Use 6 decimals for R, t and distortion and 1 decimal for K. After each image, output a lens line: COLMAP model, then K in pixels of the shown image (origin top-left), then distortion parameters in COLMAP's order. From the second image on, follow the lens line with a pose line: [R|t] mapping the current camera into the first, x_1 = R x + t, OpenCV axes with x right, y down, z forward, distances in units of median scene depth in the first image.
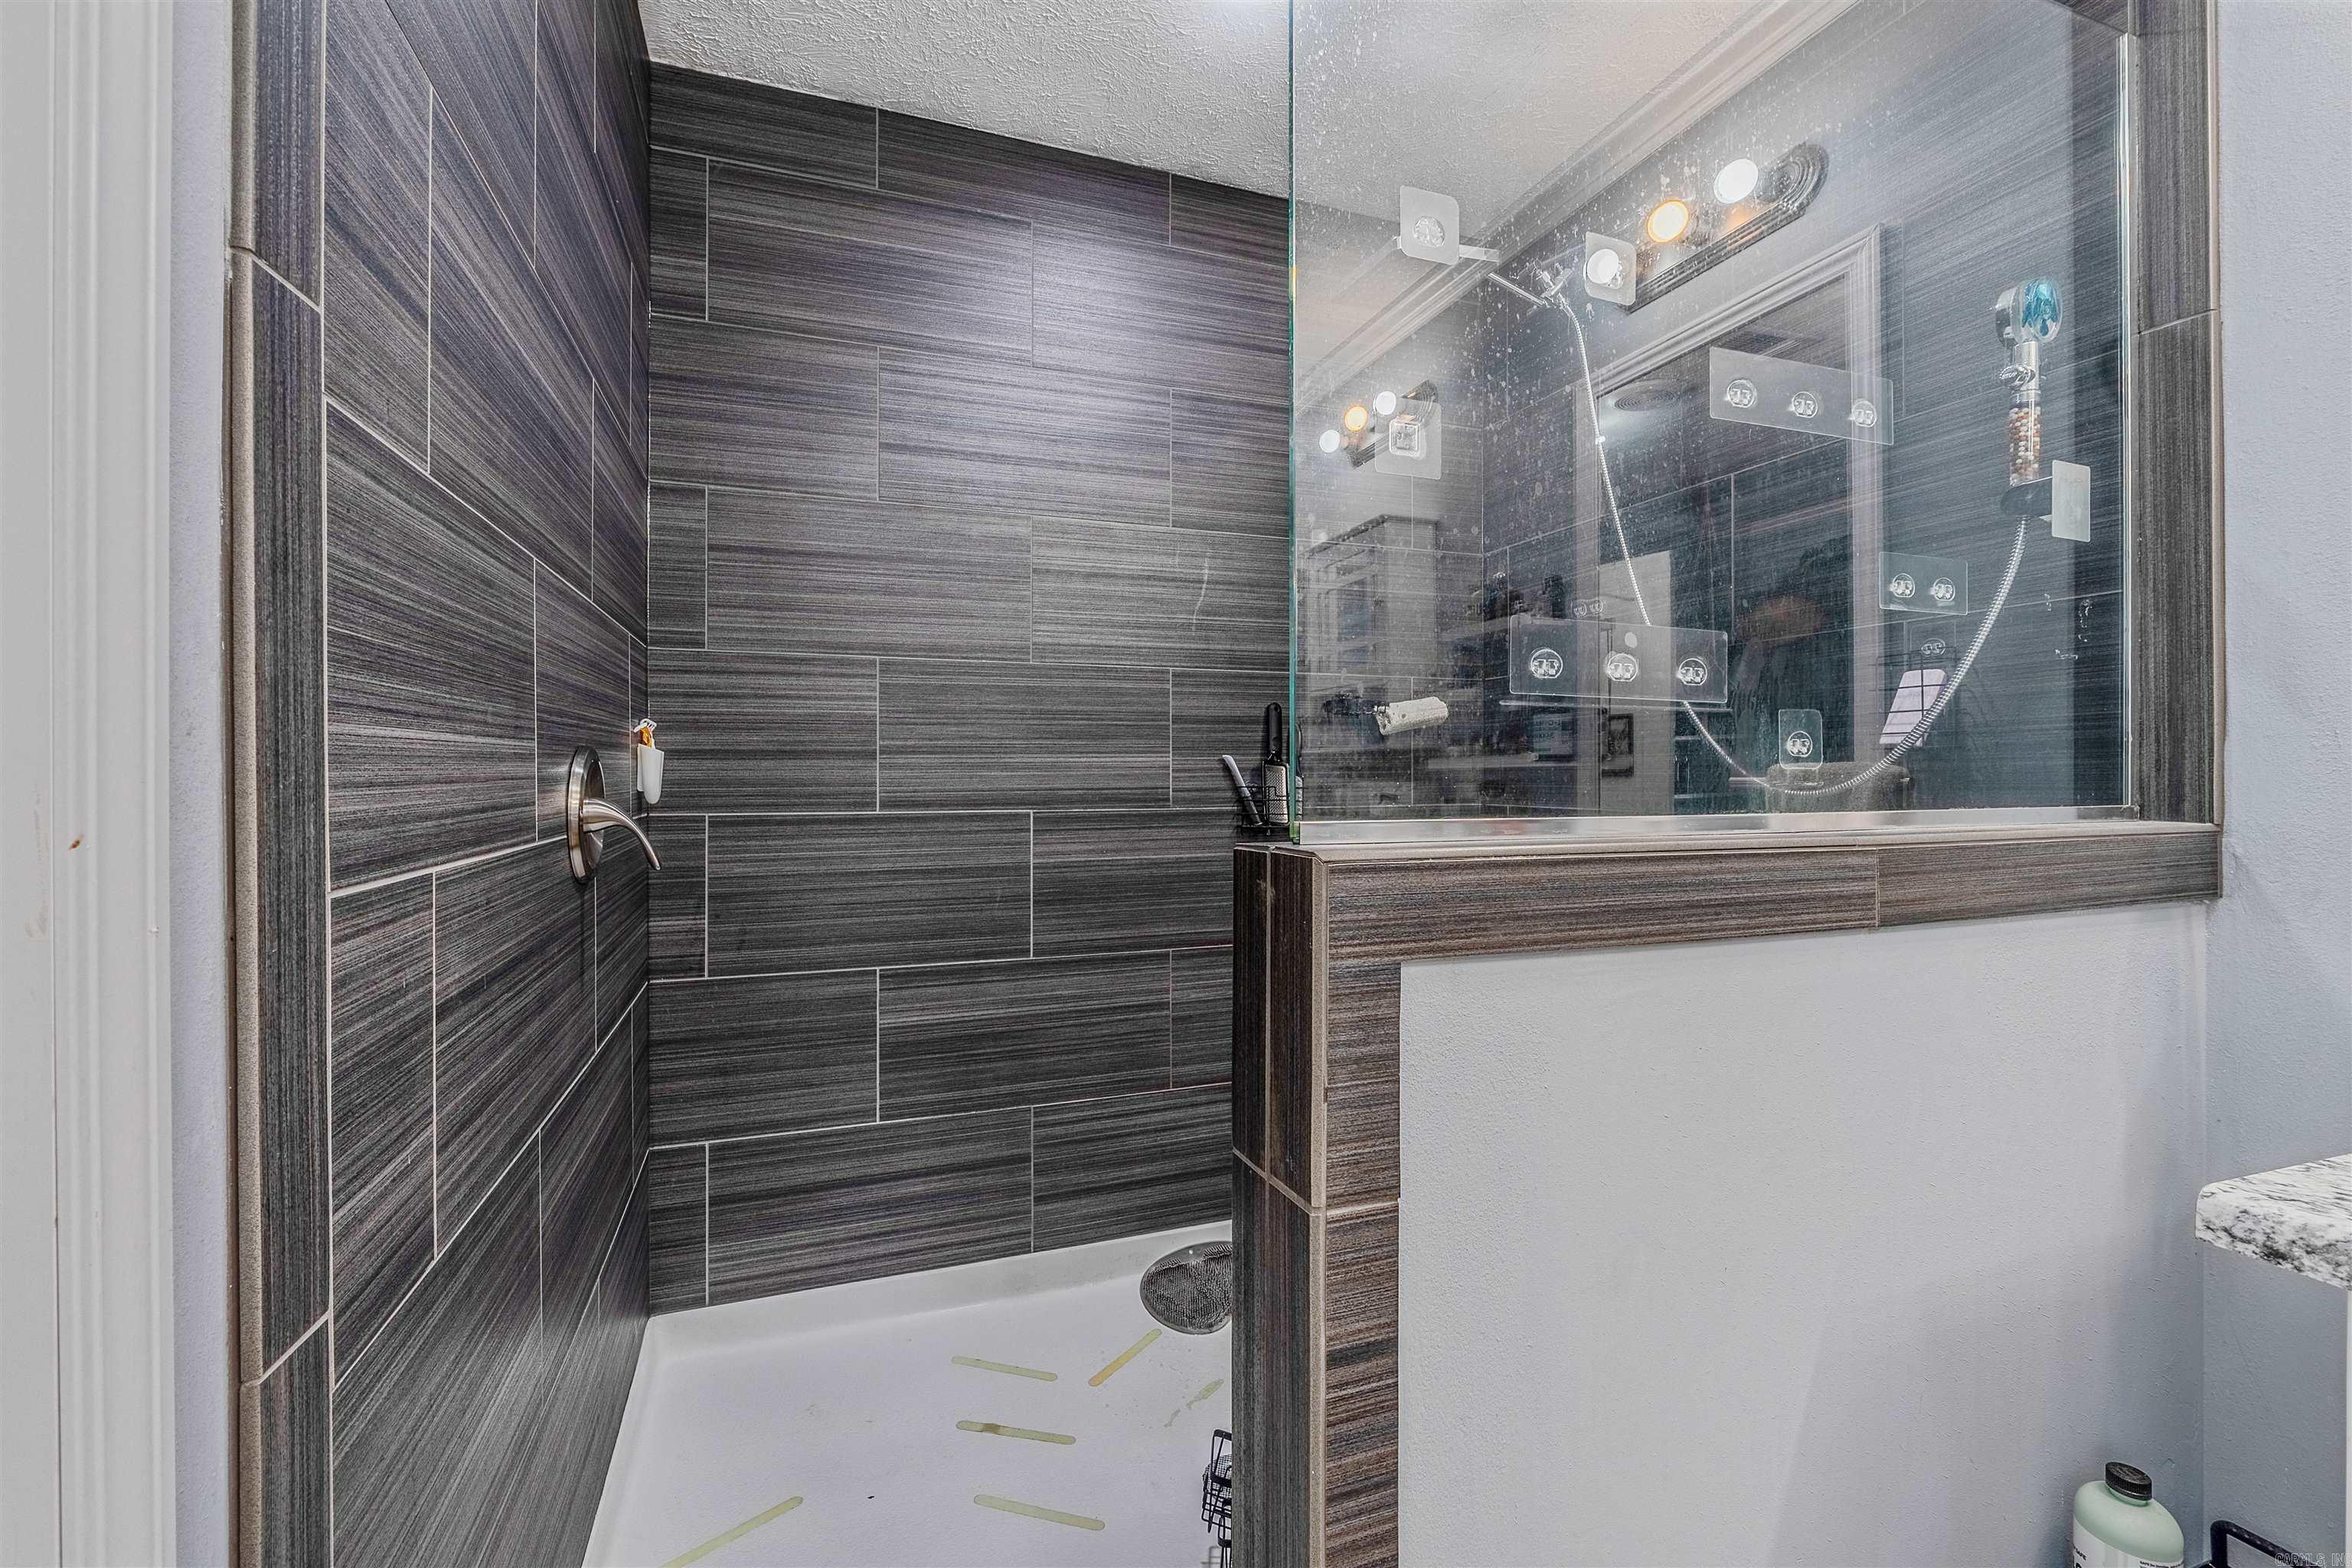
lens RADIAL K [[1002.4, 0, 1183.3], [0, 1002.4, 768.6], [0, 0, 1]] dist [-0.001880, -0.000399]
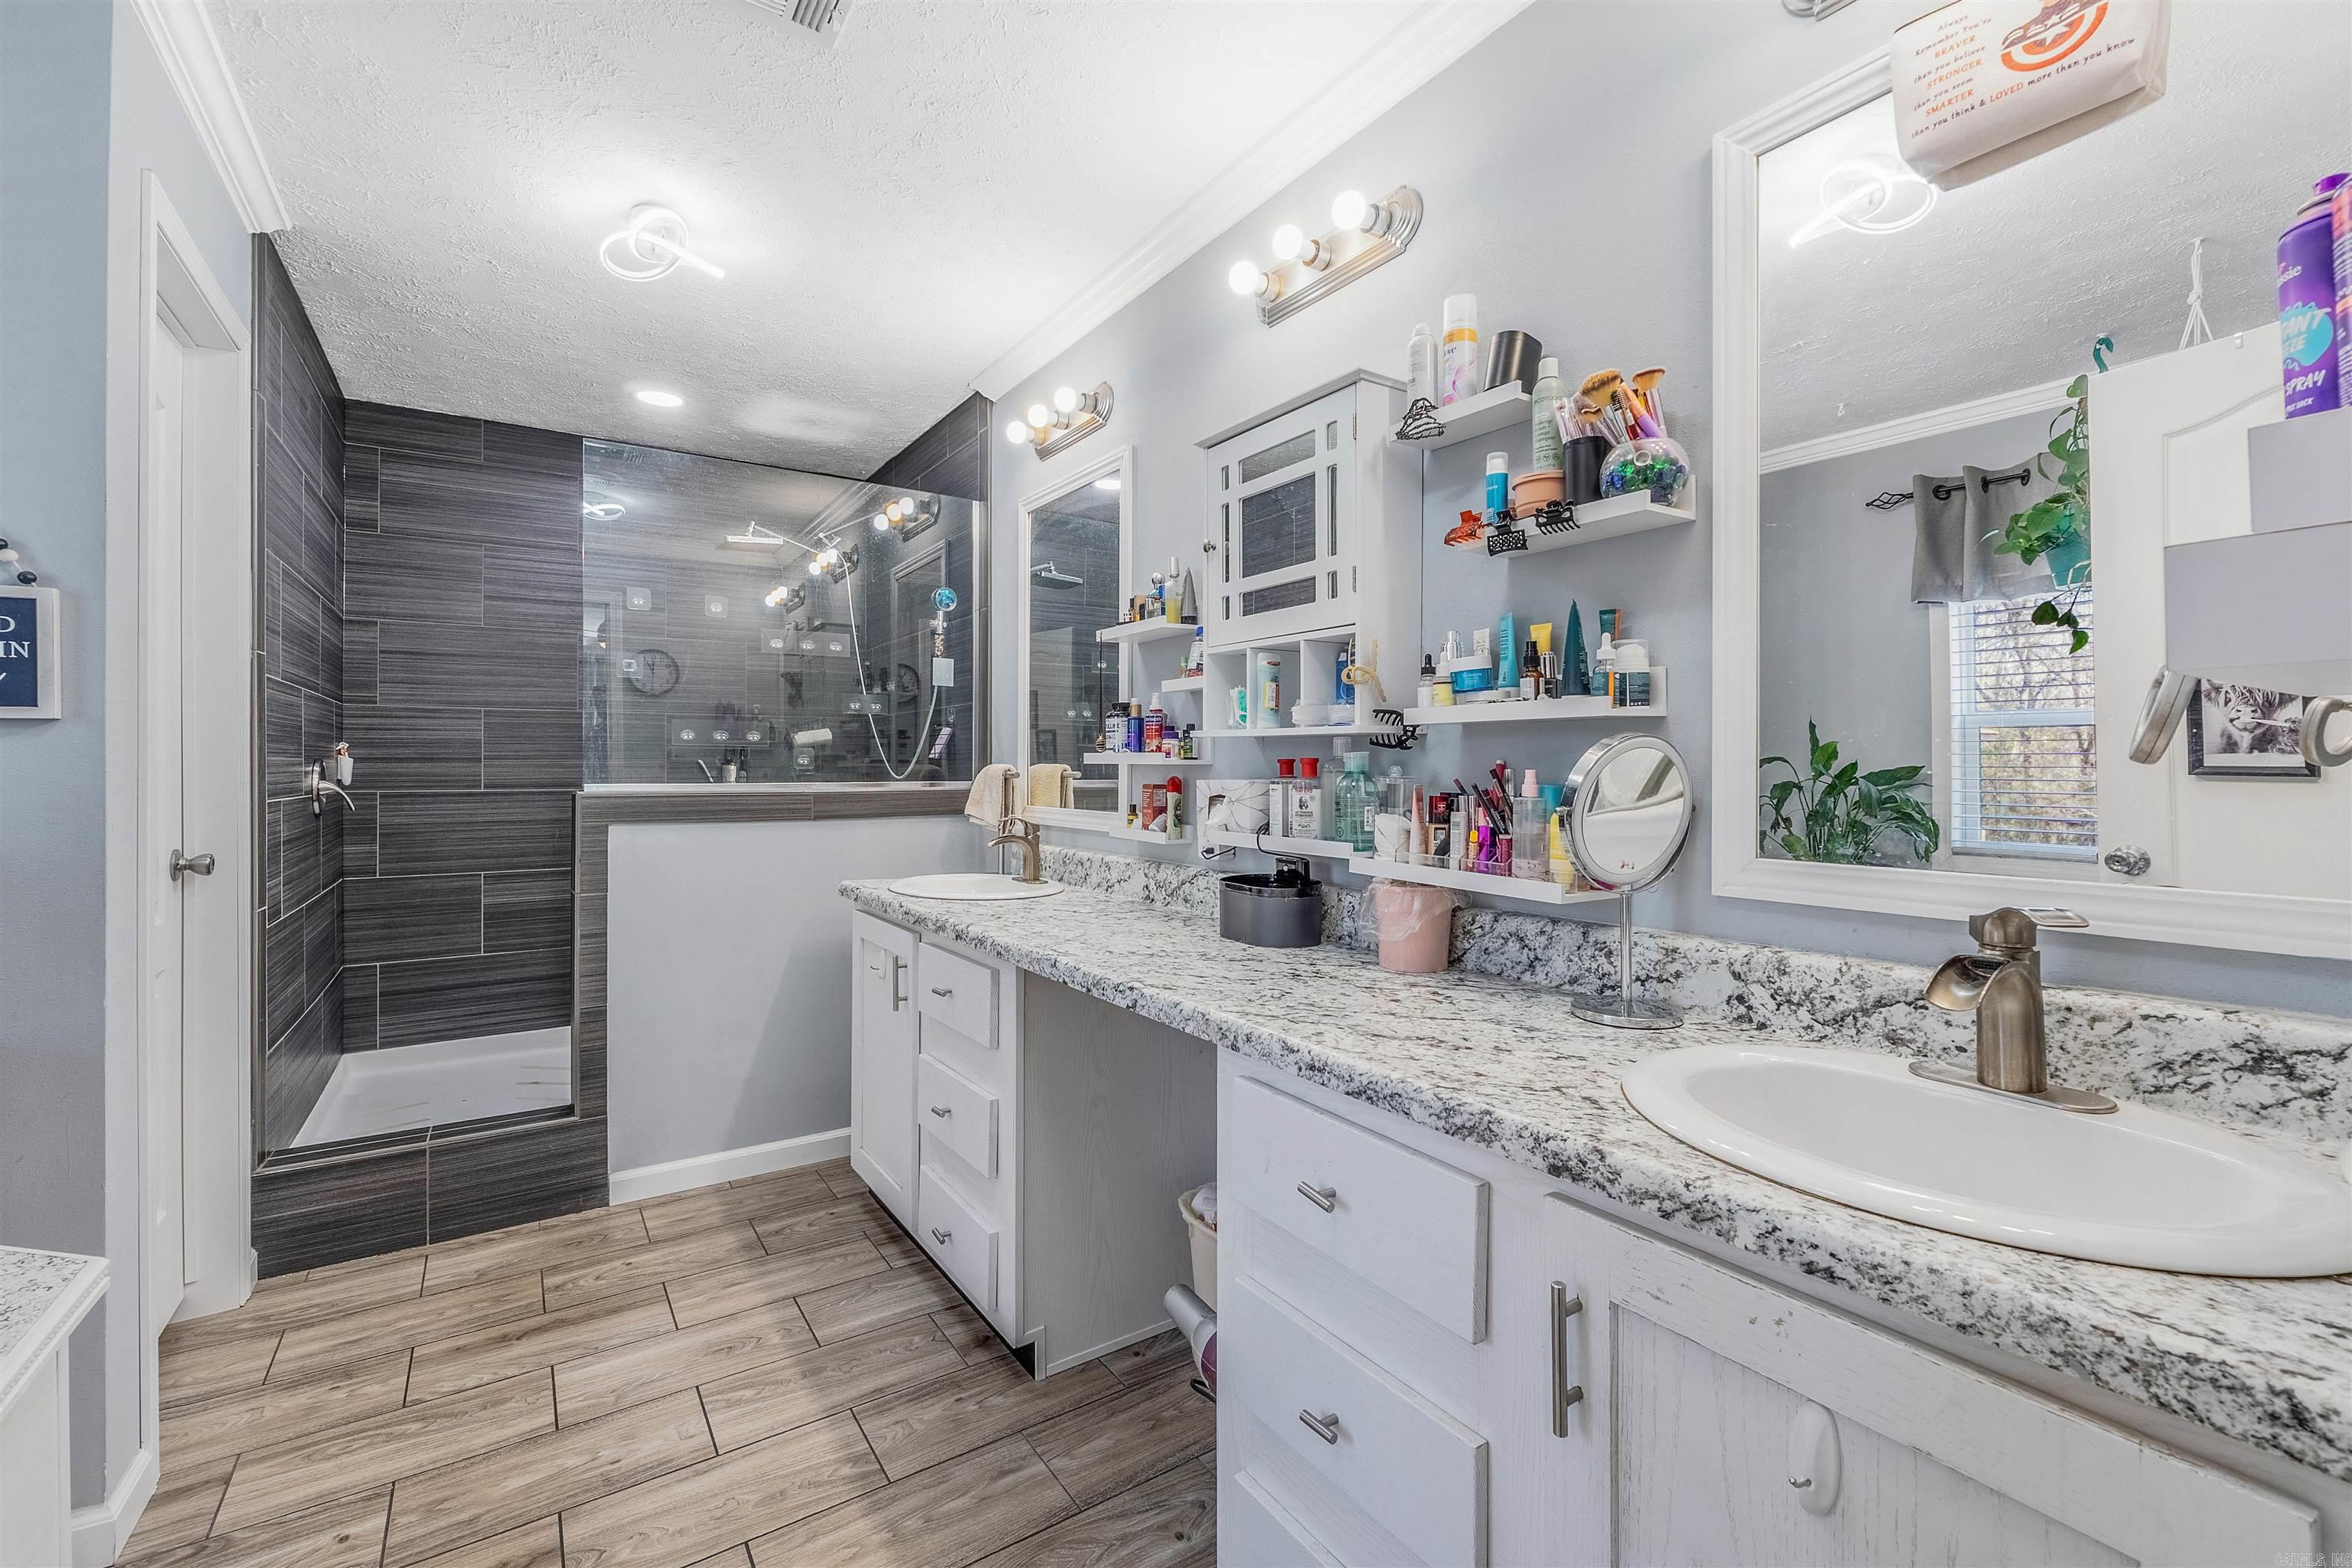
lens RADIAL K [[1004.4, 0, 1183.5], [0, 1004.4, 759.9], [0, 0, 1]] dist [-0.000429, 0.000076]
pose [[0.973126, 0.000744, 0.230271, 0.572986], [-0.000092, 0.999996, -0.002840, -0.008858], [-0.230272, 0.002742, 0.973122, -1.206772]]
